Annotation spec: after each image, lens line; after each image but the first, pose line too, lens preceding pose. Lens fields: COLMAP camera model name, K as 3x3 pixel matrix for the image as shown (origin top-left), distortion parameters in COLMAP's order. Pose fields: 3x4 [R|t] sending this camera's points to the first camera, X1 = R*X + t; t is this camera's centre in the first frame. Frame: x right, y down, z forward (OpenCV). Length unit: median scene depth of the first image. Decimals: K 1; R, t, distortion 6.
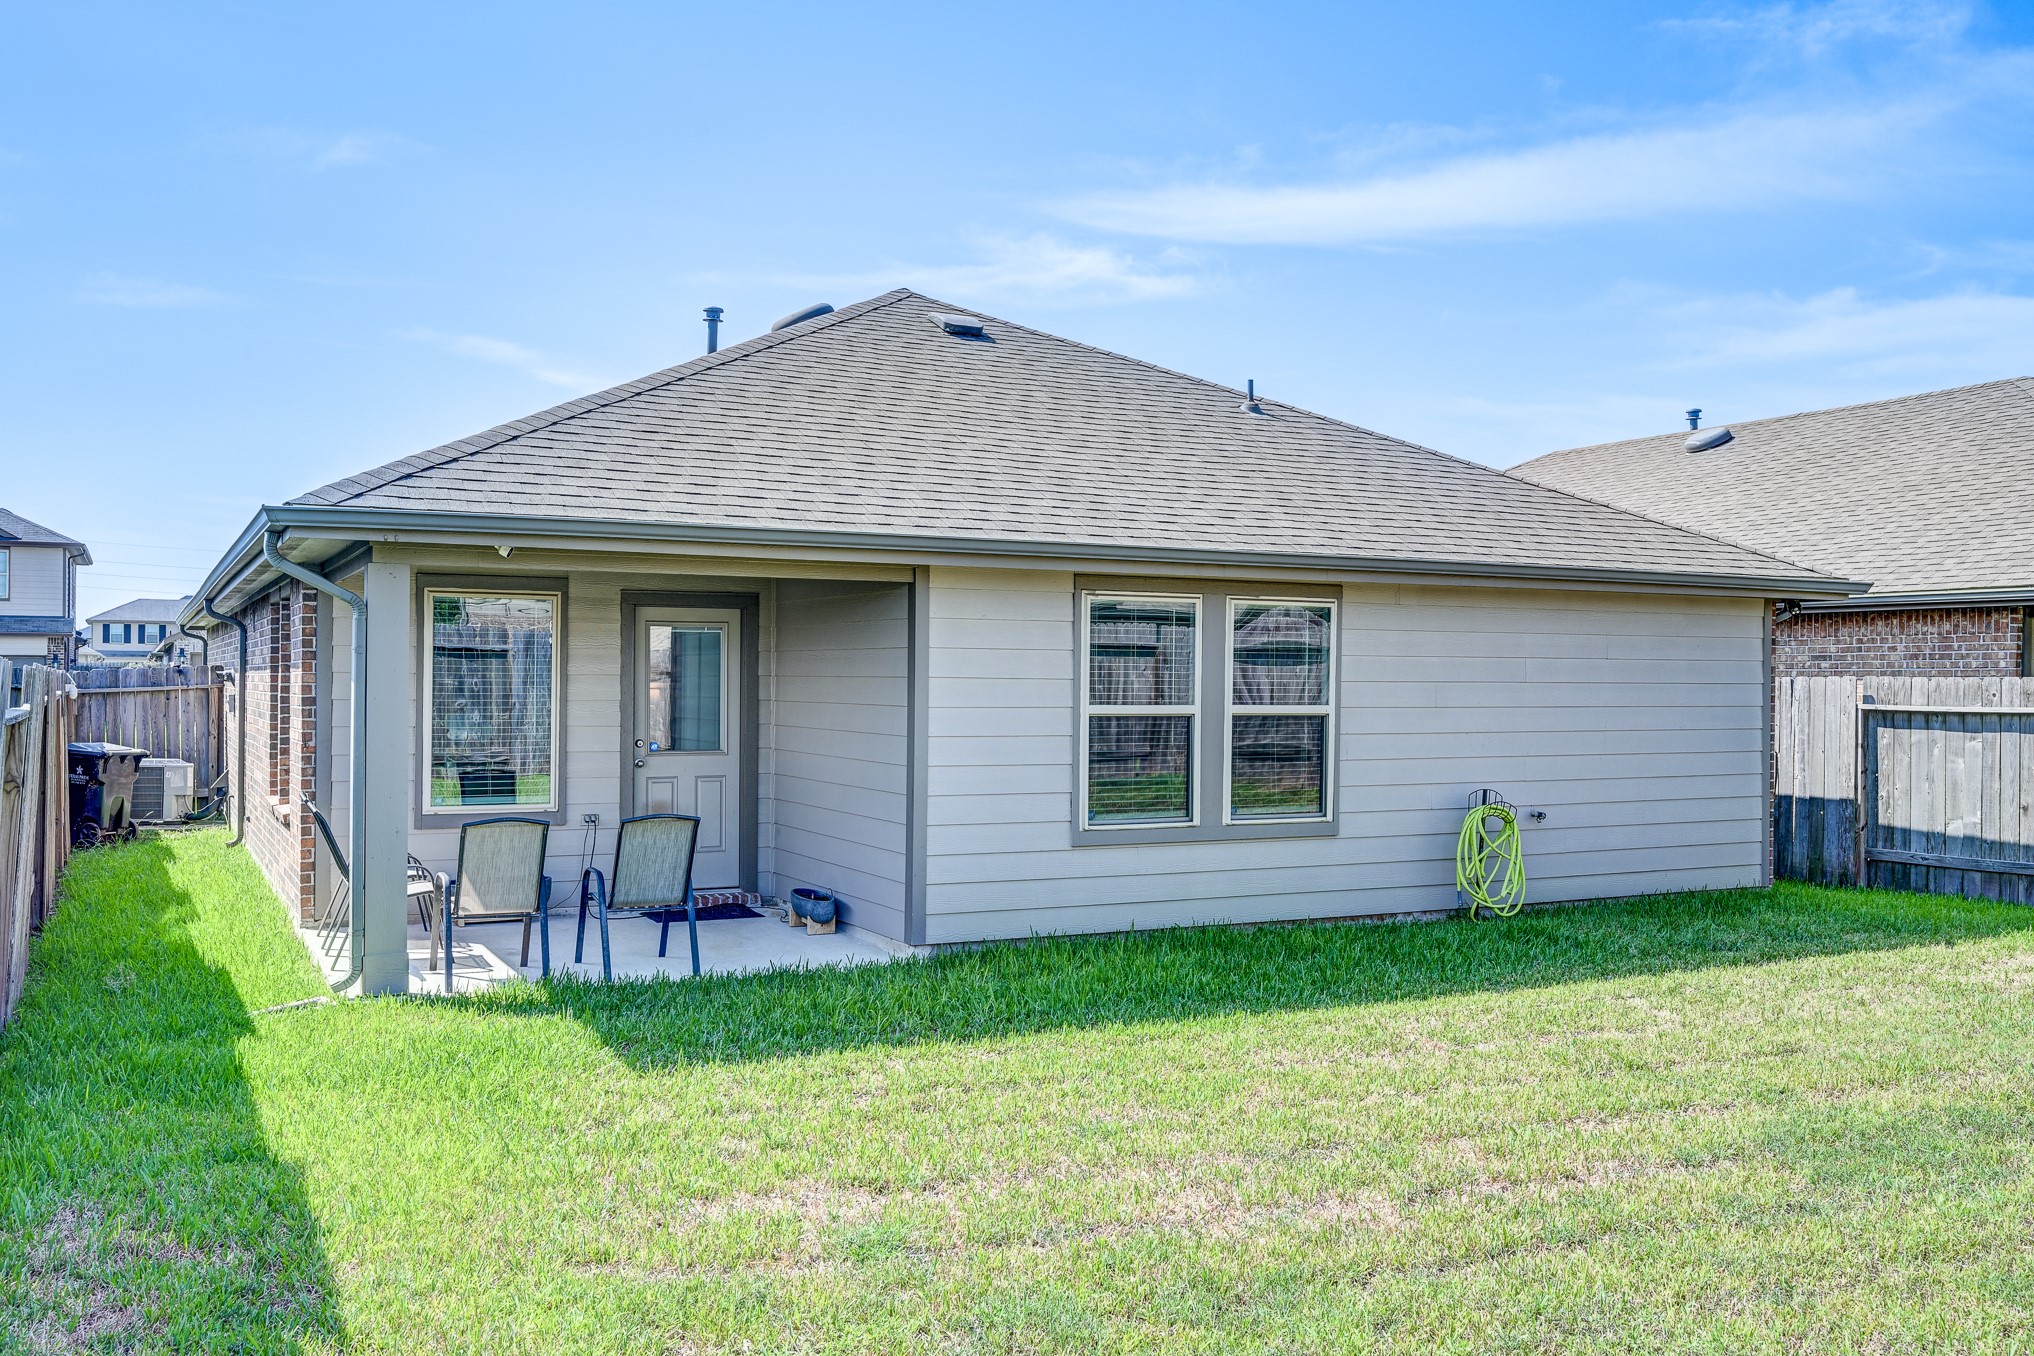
lens RADIAL K [[1728.9, 0, 1017.0], [0, 1728.9, 678.0], [0, 0, 1]] dist [-0.005668, -0.003119]
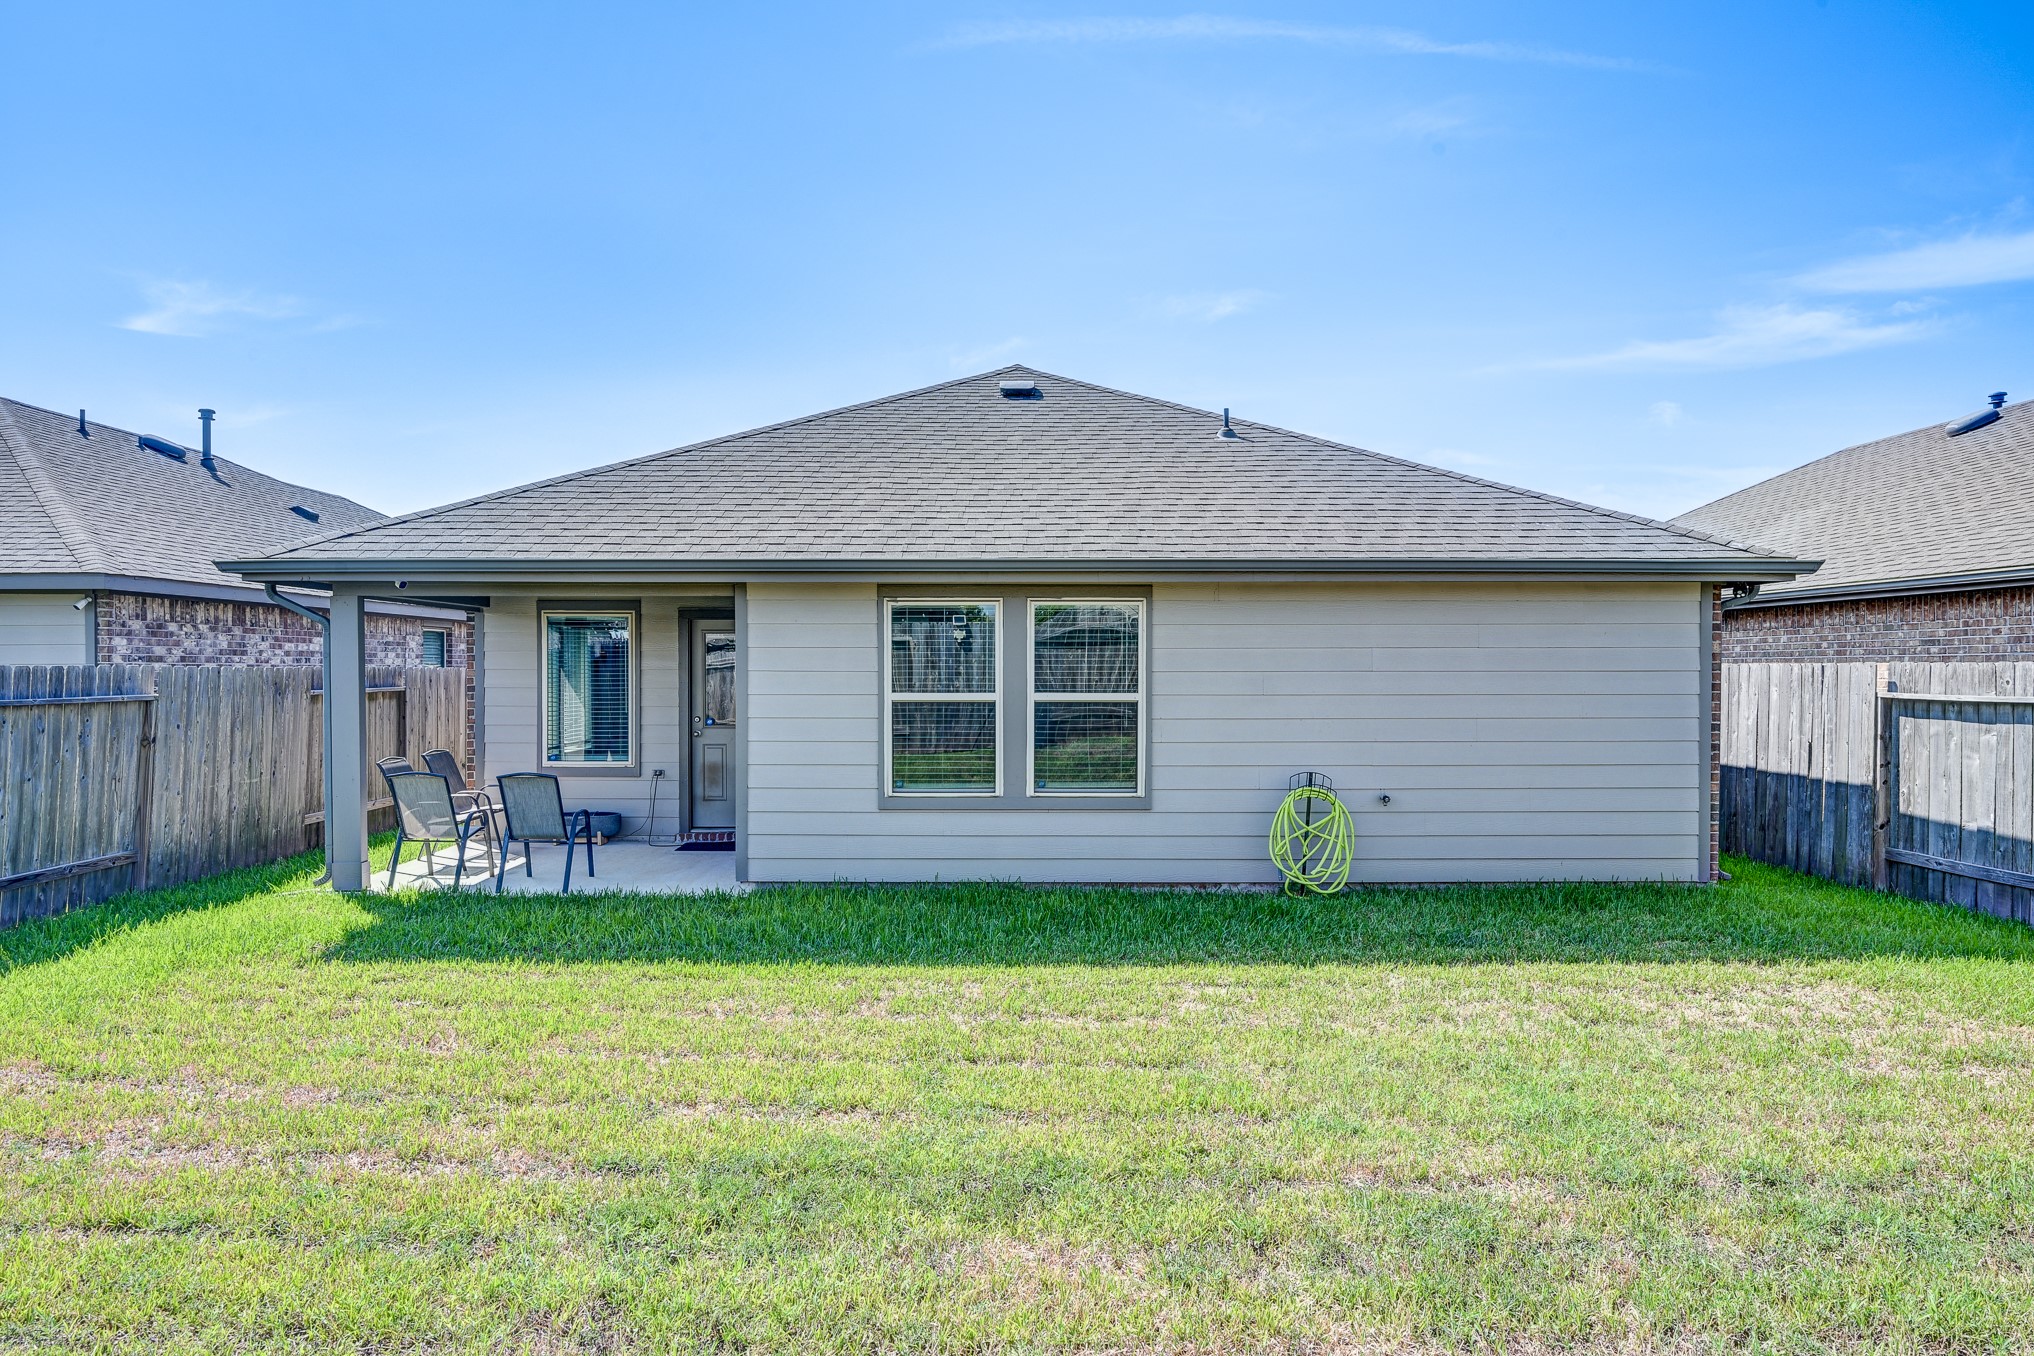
lens RADIAL K [[1231.0, 0, 1017.0], [0, 1231.0, 678.0], [0, 0, 1]] dist [-0.004510, -0.000673]
pose [[0.890891, -0.003199, -0.454206, 0.467335], [0.006735, 0.999958, 0.006168, 0.000541], [0.454168, -0.008554, 0.890875, 0.252497]]
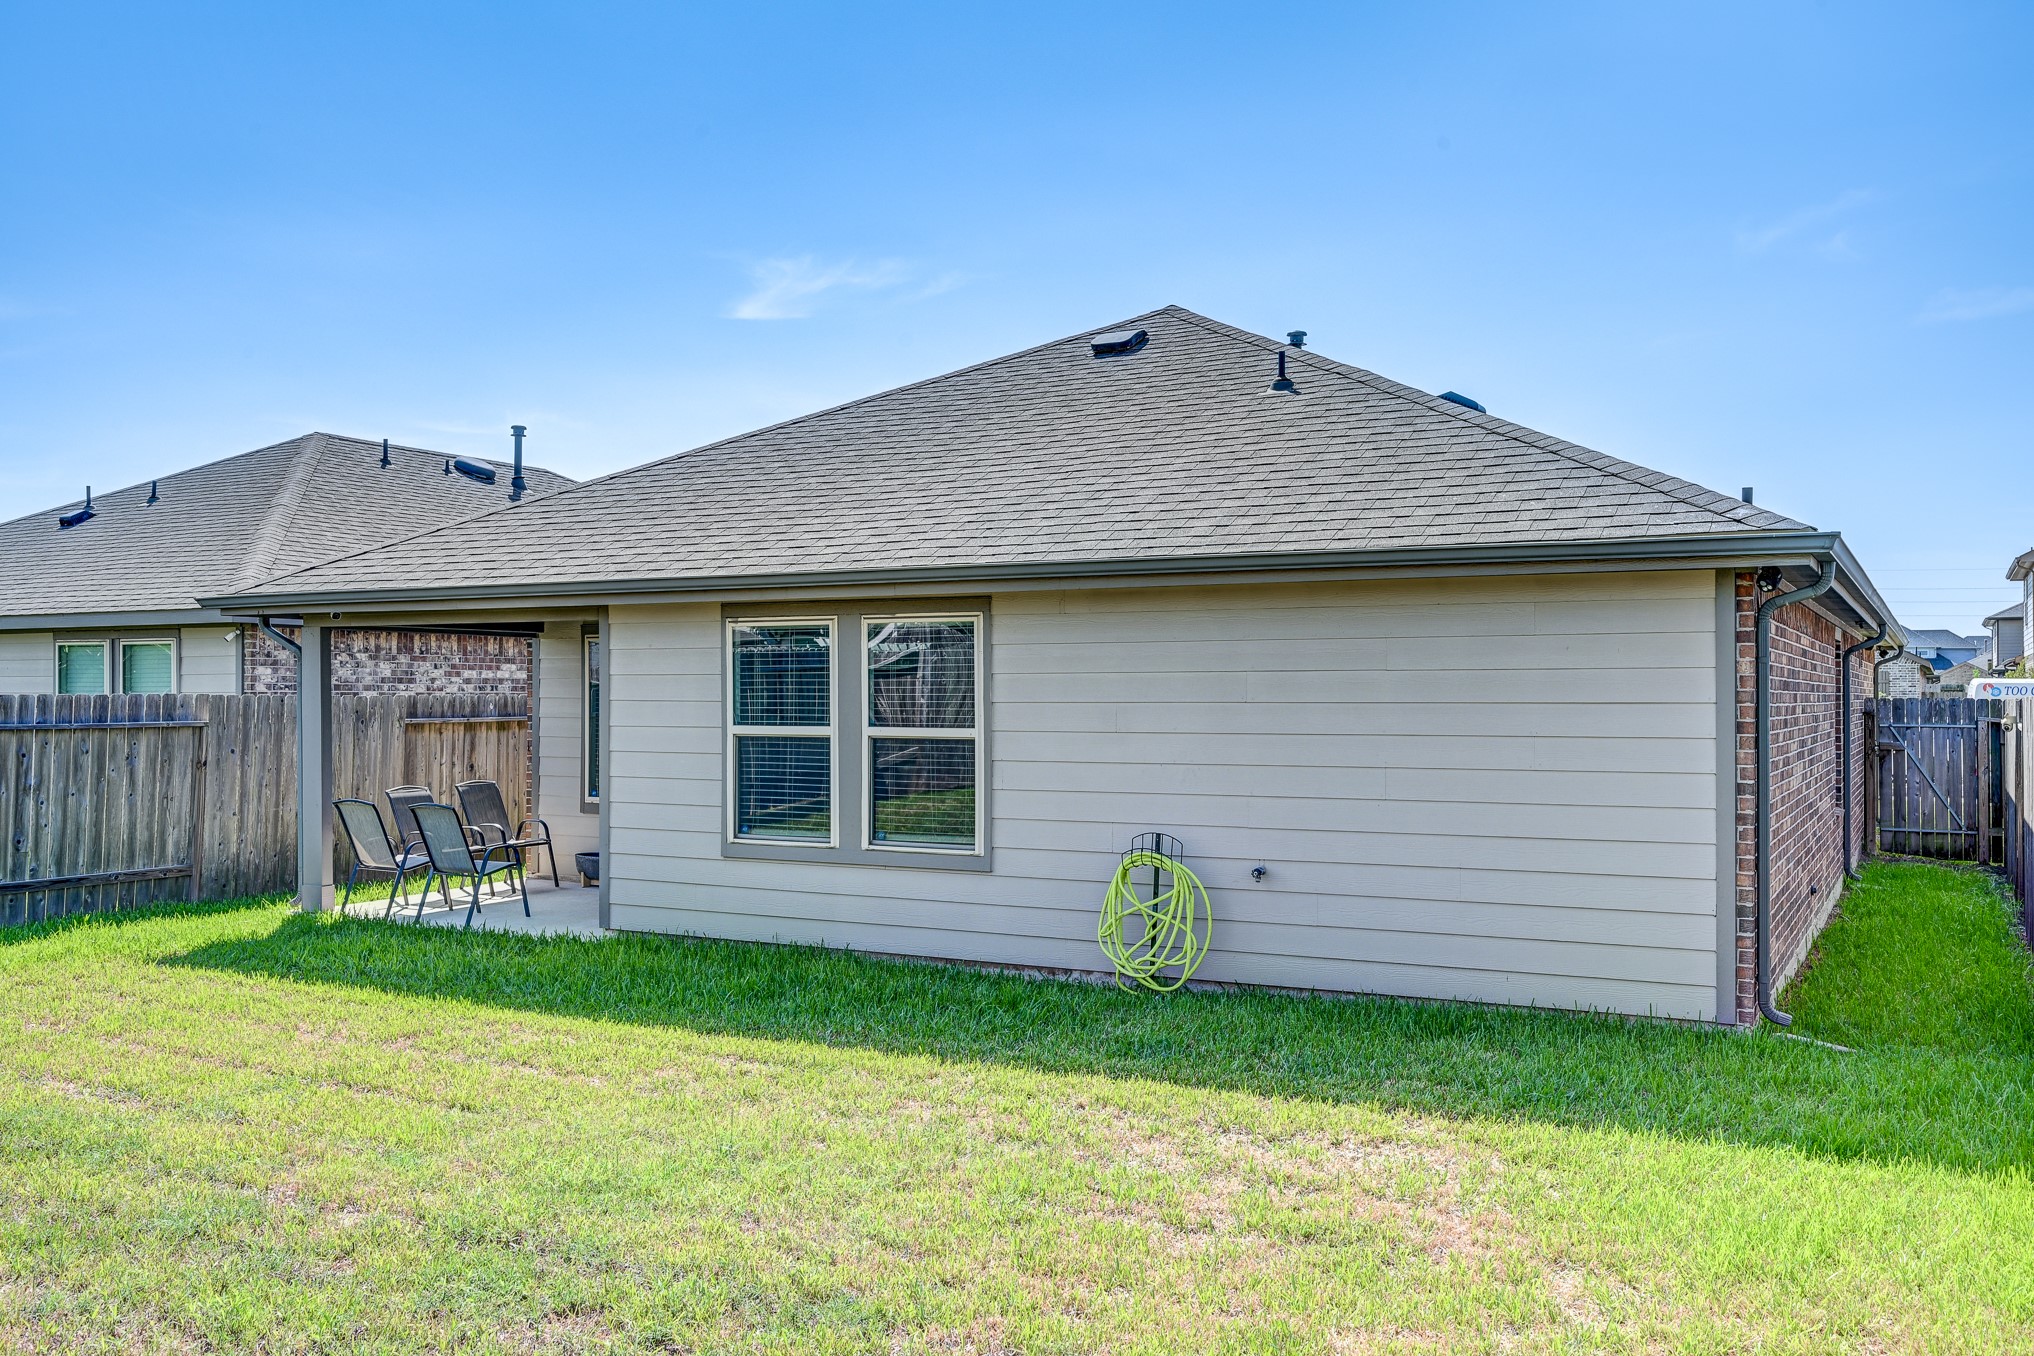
lens RADIAL K [[1728.9, 0, 1017.0], [0, 1728.9, 678.0], [0, 0, 1]] dist [-0.005668, -0.003119]
pose [[0.569142, -0.014316, -0.822115, 0.935905], [0.004373, 0.999887, -0.014384, 0.002195], [0.822228, 0.004591, 0.569140, 0.491825]]
